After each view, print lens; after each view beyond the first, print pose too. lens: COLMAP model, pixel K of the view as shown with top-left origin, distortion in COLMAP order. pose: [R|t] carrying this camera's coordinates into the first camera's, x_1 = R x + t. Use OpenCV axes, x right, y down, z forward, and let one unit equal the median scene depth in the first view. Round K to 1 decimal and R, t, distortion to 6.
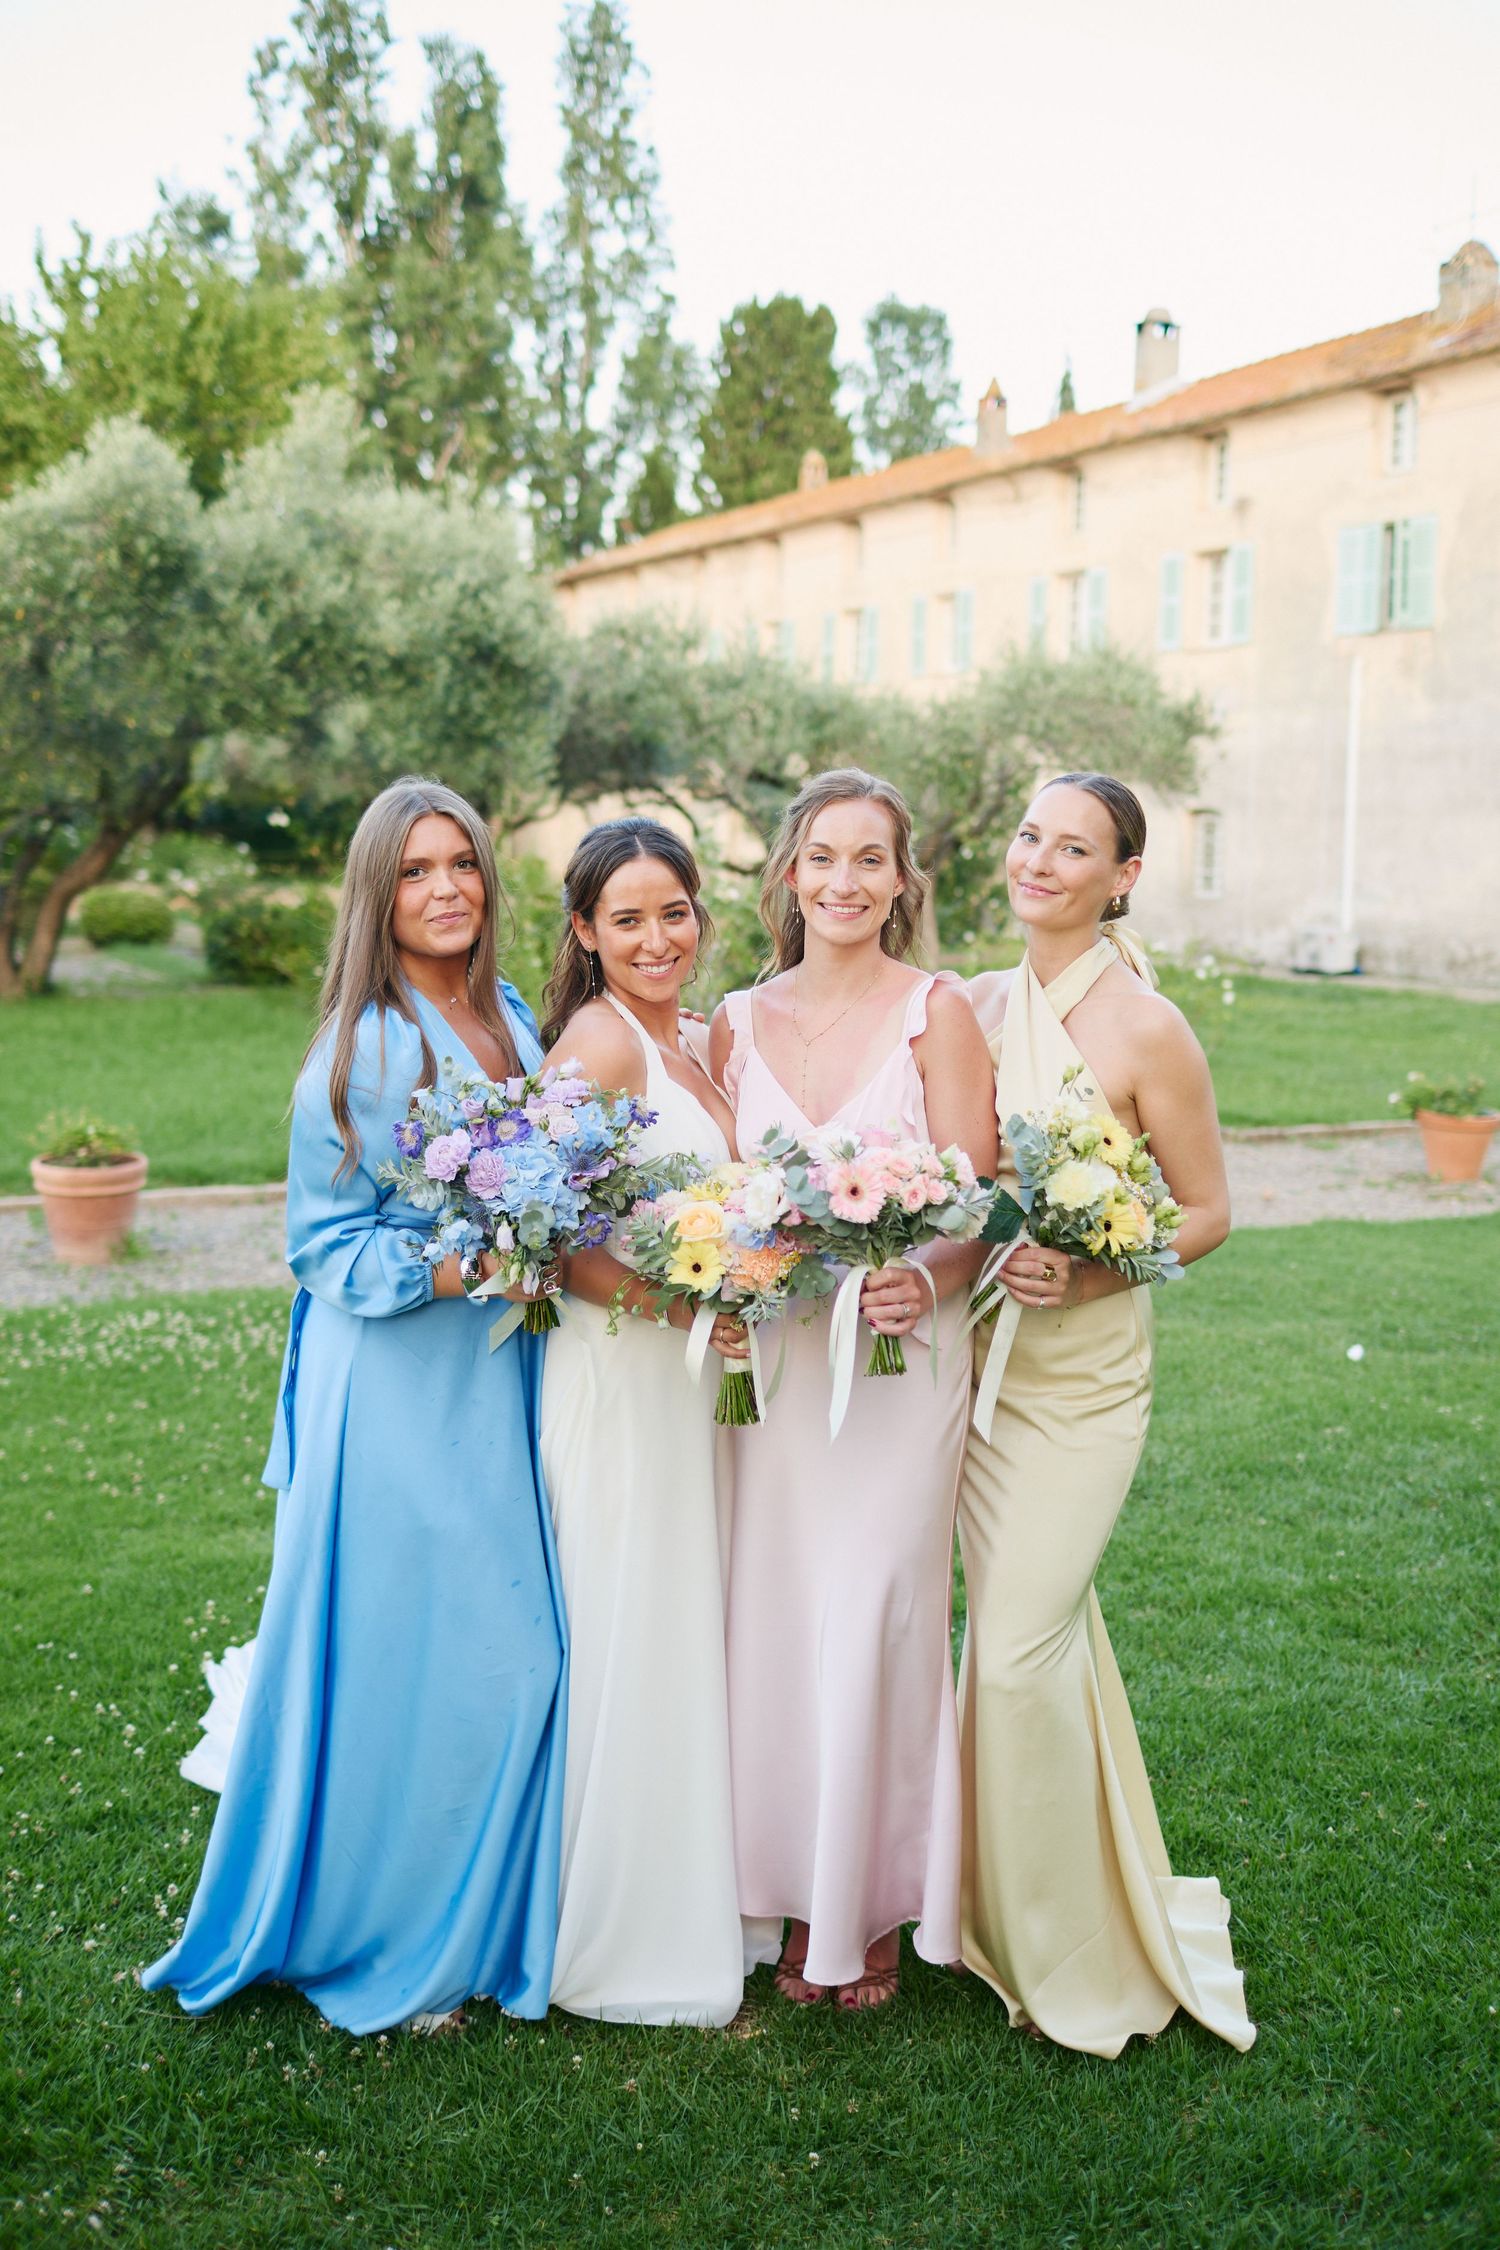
lens RADIAL K [[2203.9, 0, 756.2], [0, 2203.9, 1098.1], [0, 0, 1]] dist [-0.108103, 0.134274]
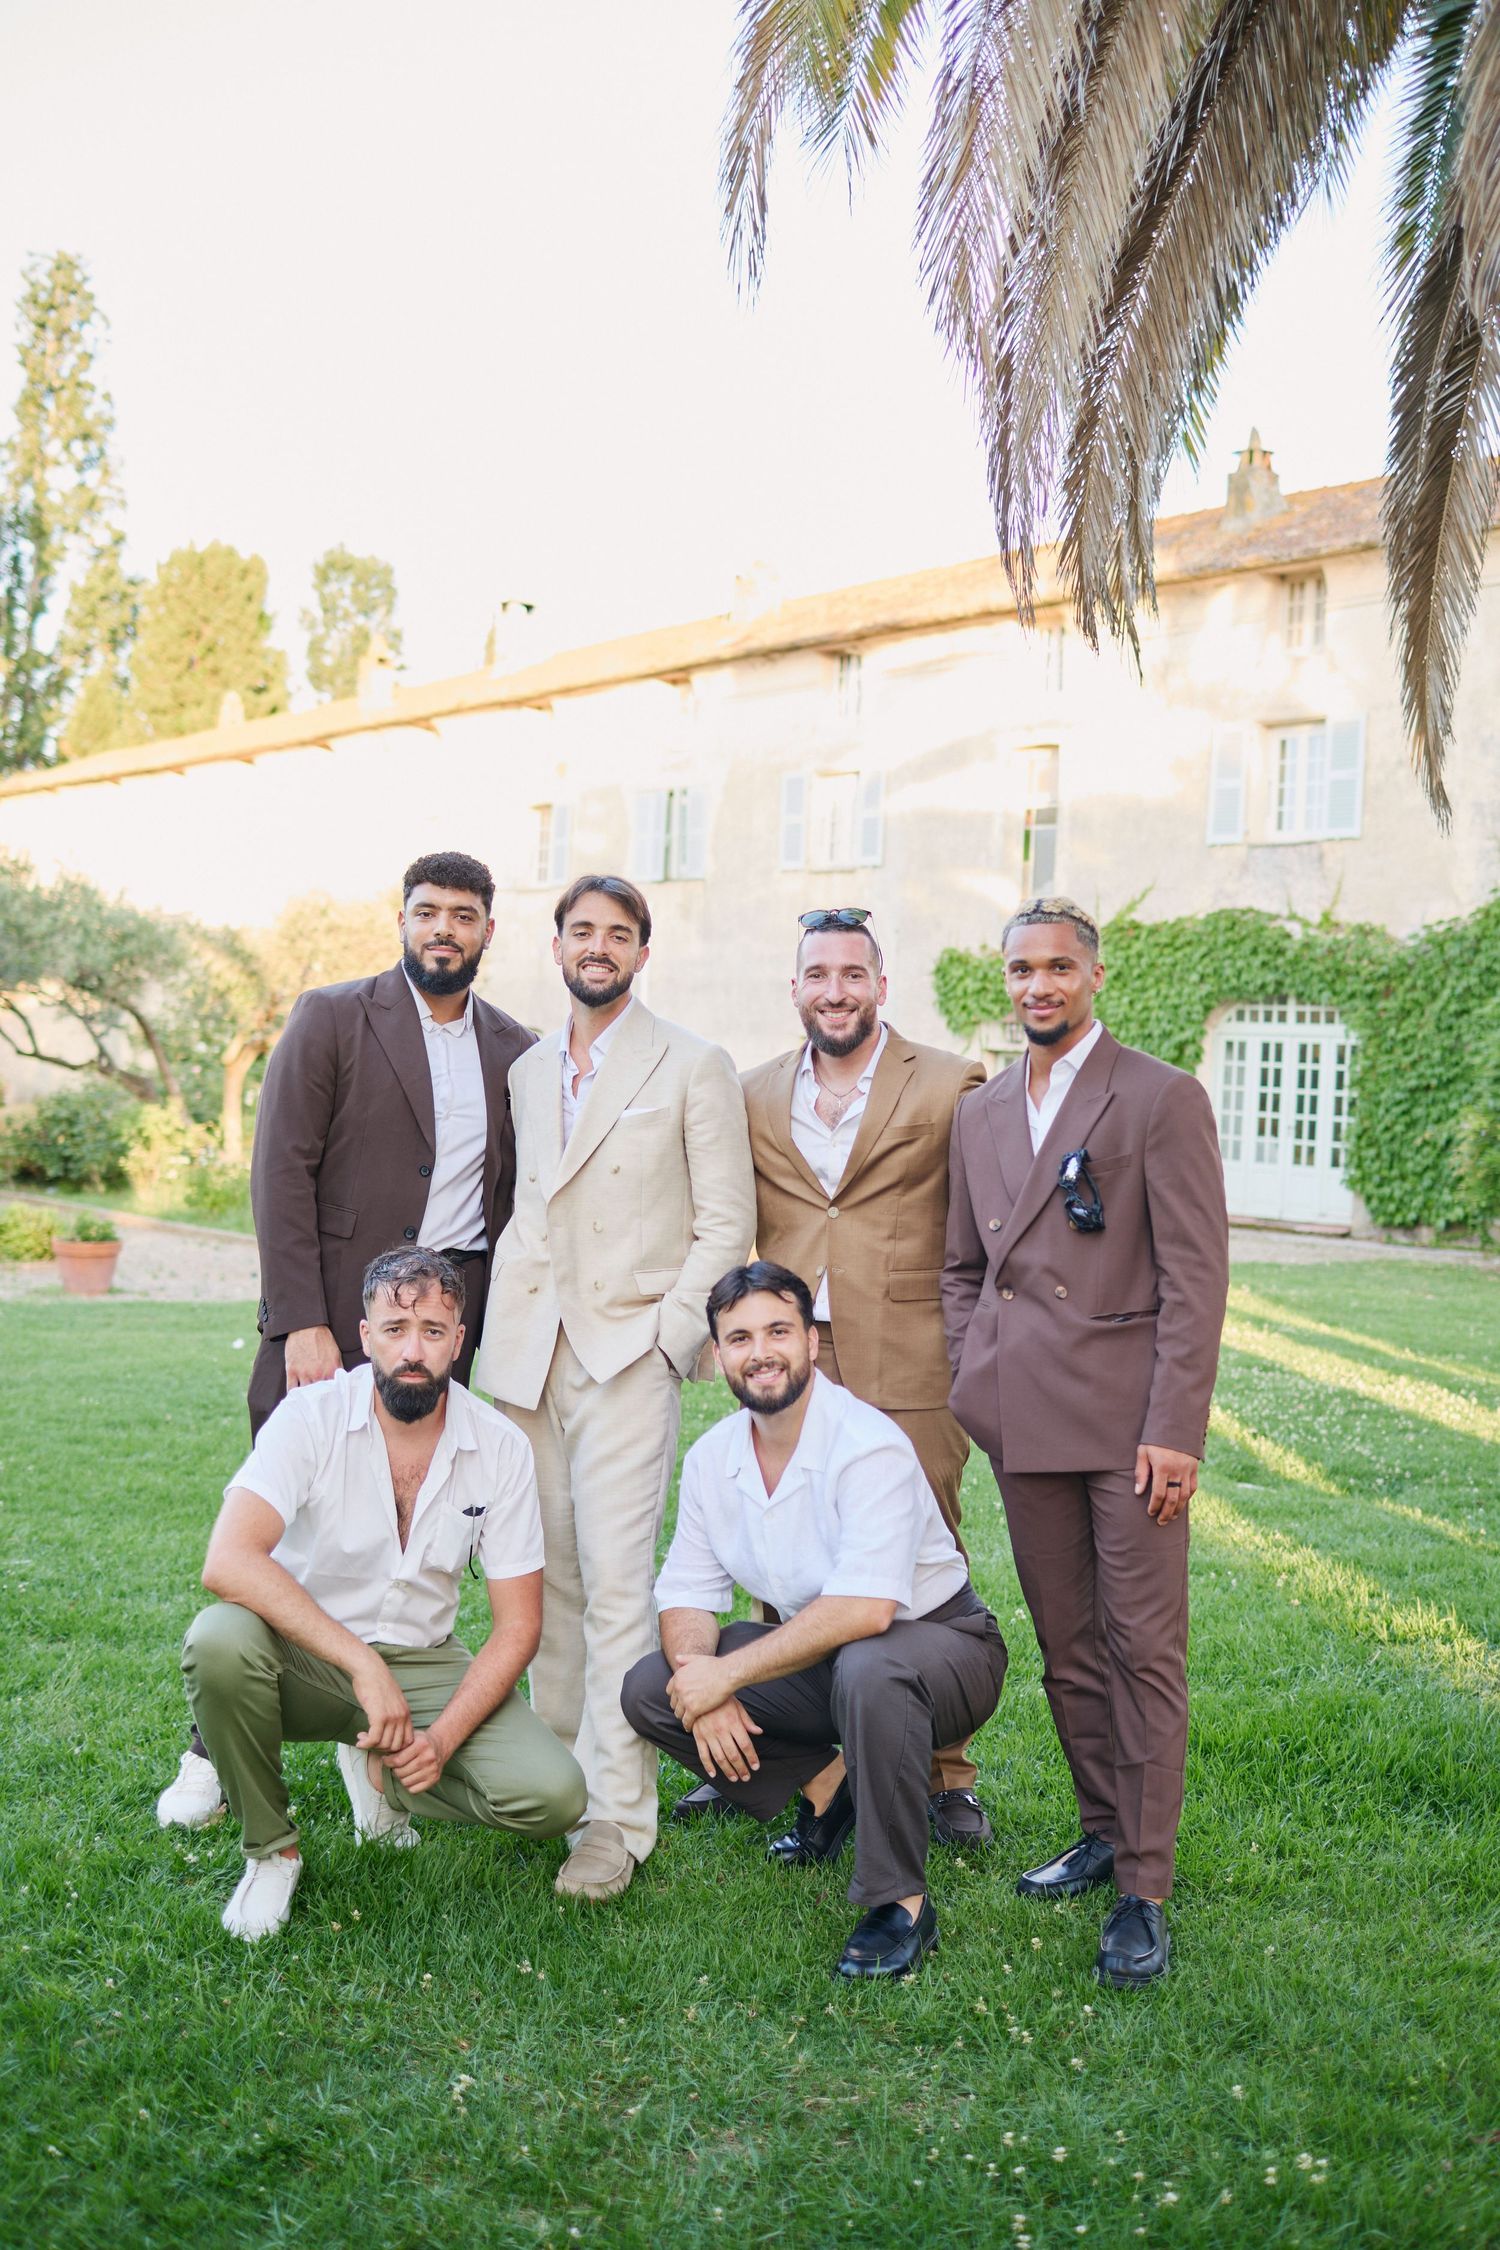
lens RADIAL K [[2203.9, 0, 756.2], [0, 2203.9, 1098.1], [0, 0, 1]] dist [-0.108103, 0.134274]
pose [[0.972903, 0.025210, 0.229835, 0.055481], [-0.001689, 0.994786, -0.101968, 0.020675], [-0.231207, 0.098817, 0.967873, -0.131600]]
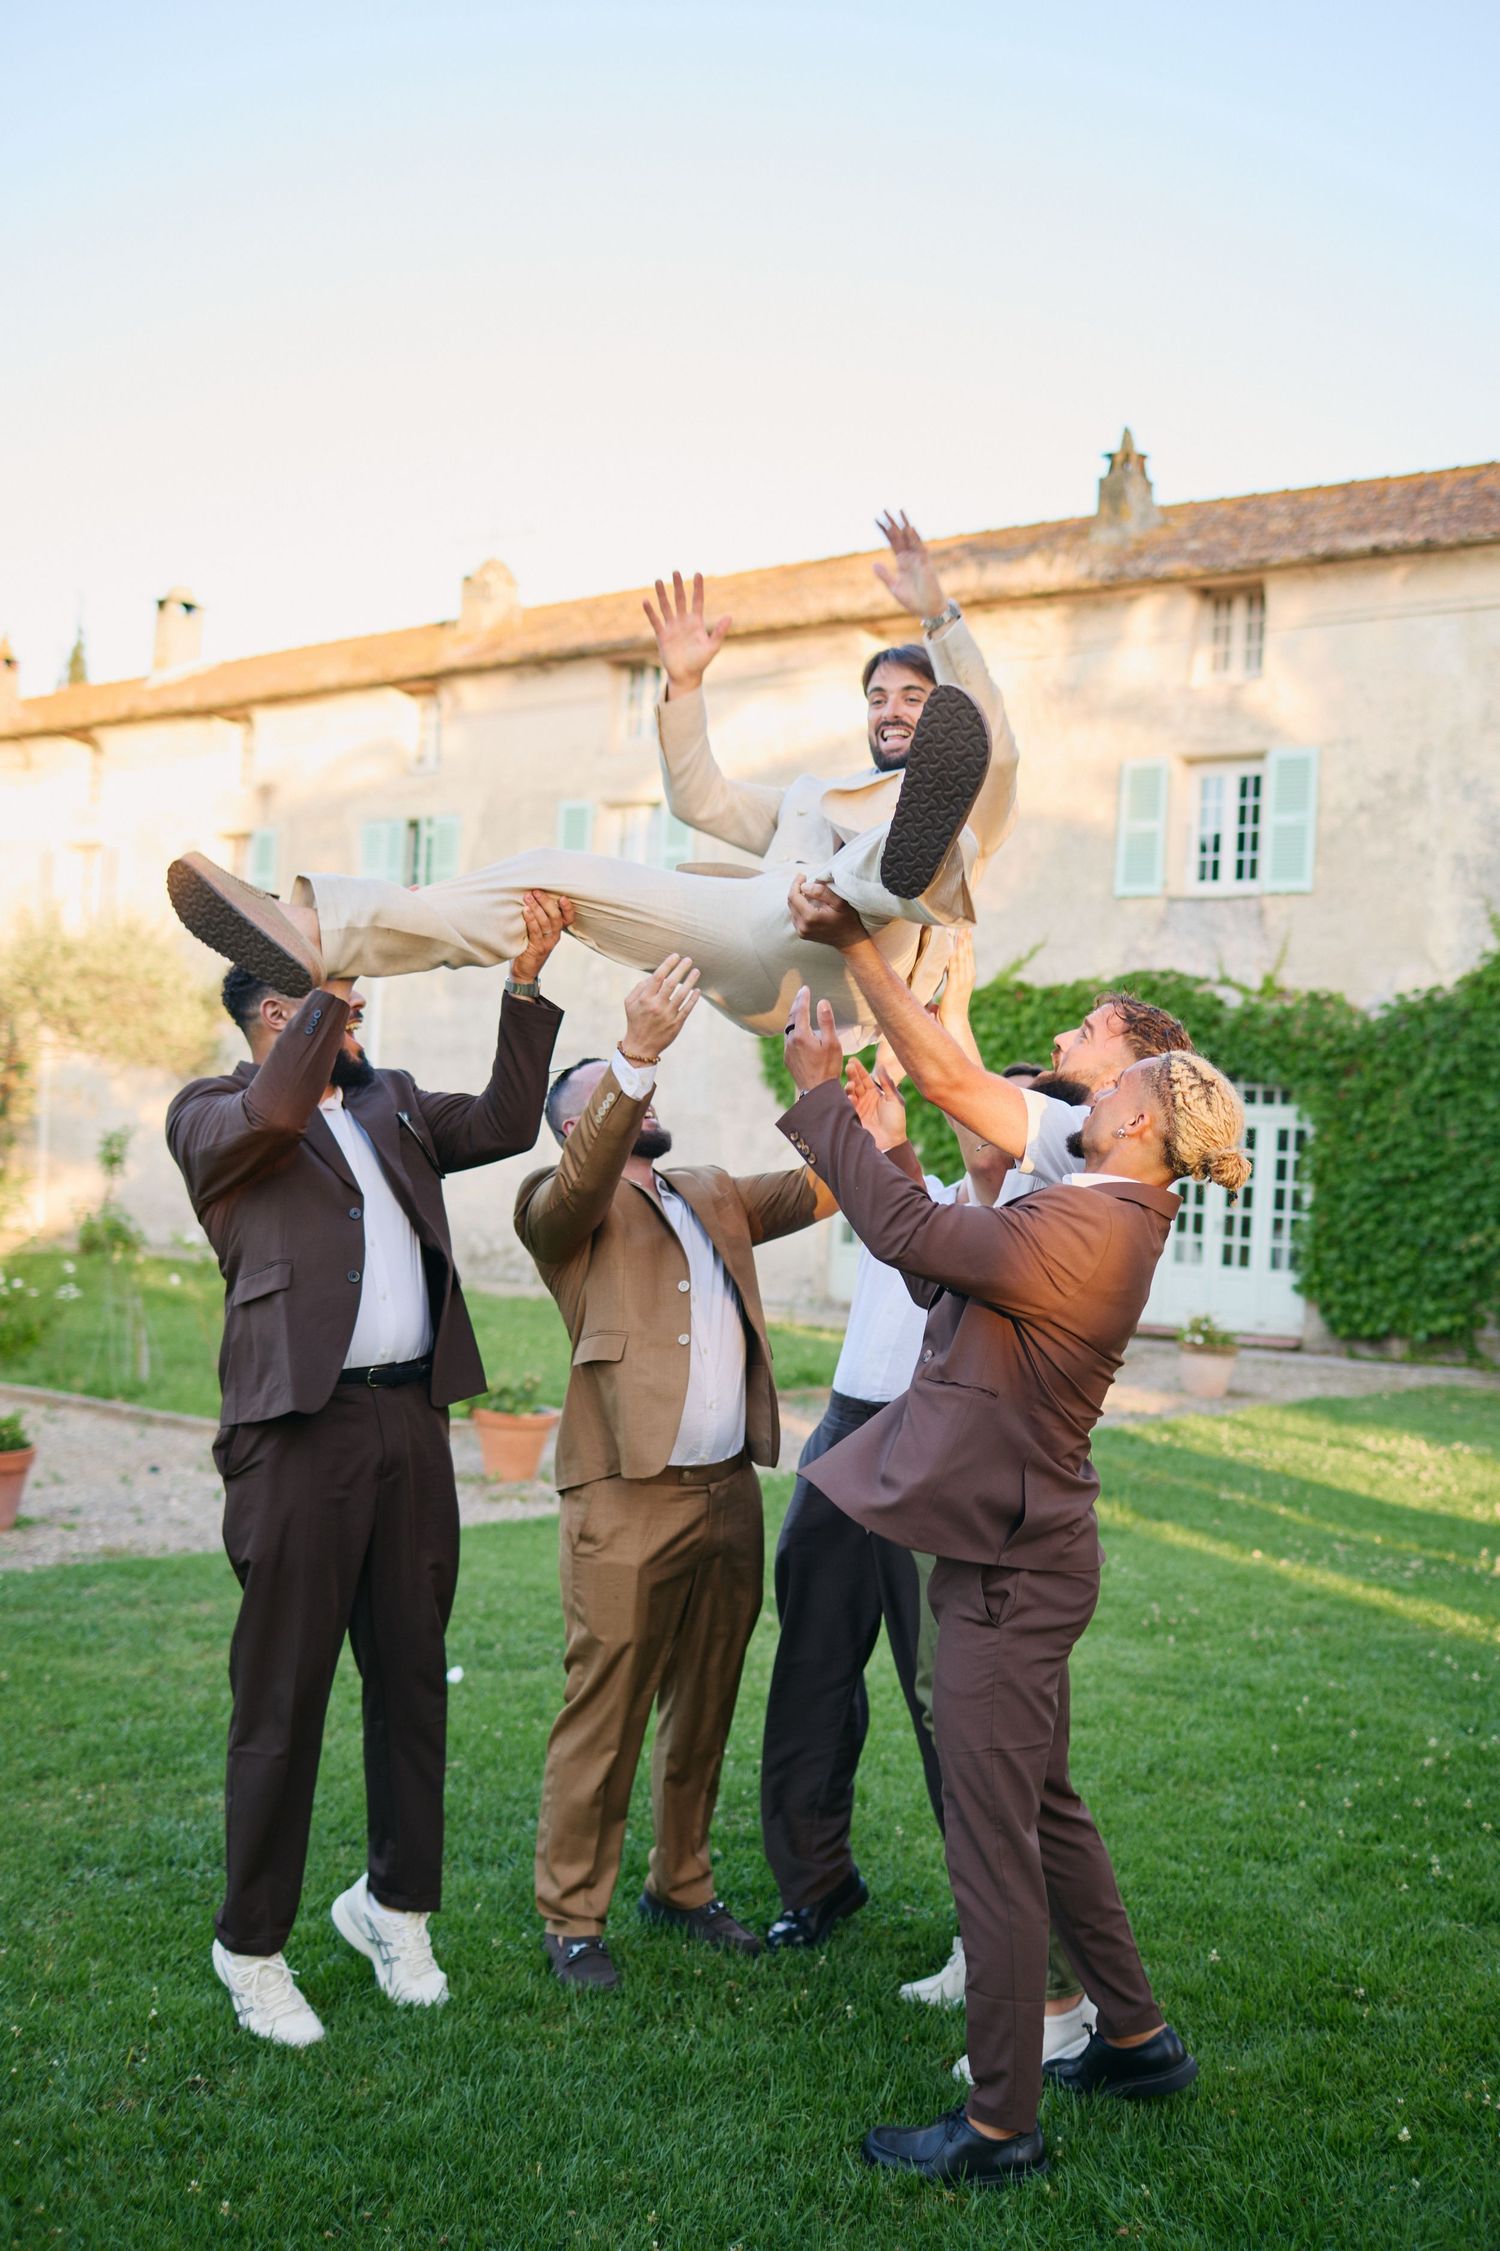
lens RADIAL K [[2239.7, 0, 774.2], [0, 2239.7, 1171.9], [0, 0, 1]] dist [-0.093479, 0.110414]
pose [[0.899333, 0.024779, 0.436562, -0.004442], [0.018812, 0.995276, -0.095244, -0.000695], [-0.436860, 0.093869, 0.894619, 0.015705]]
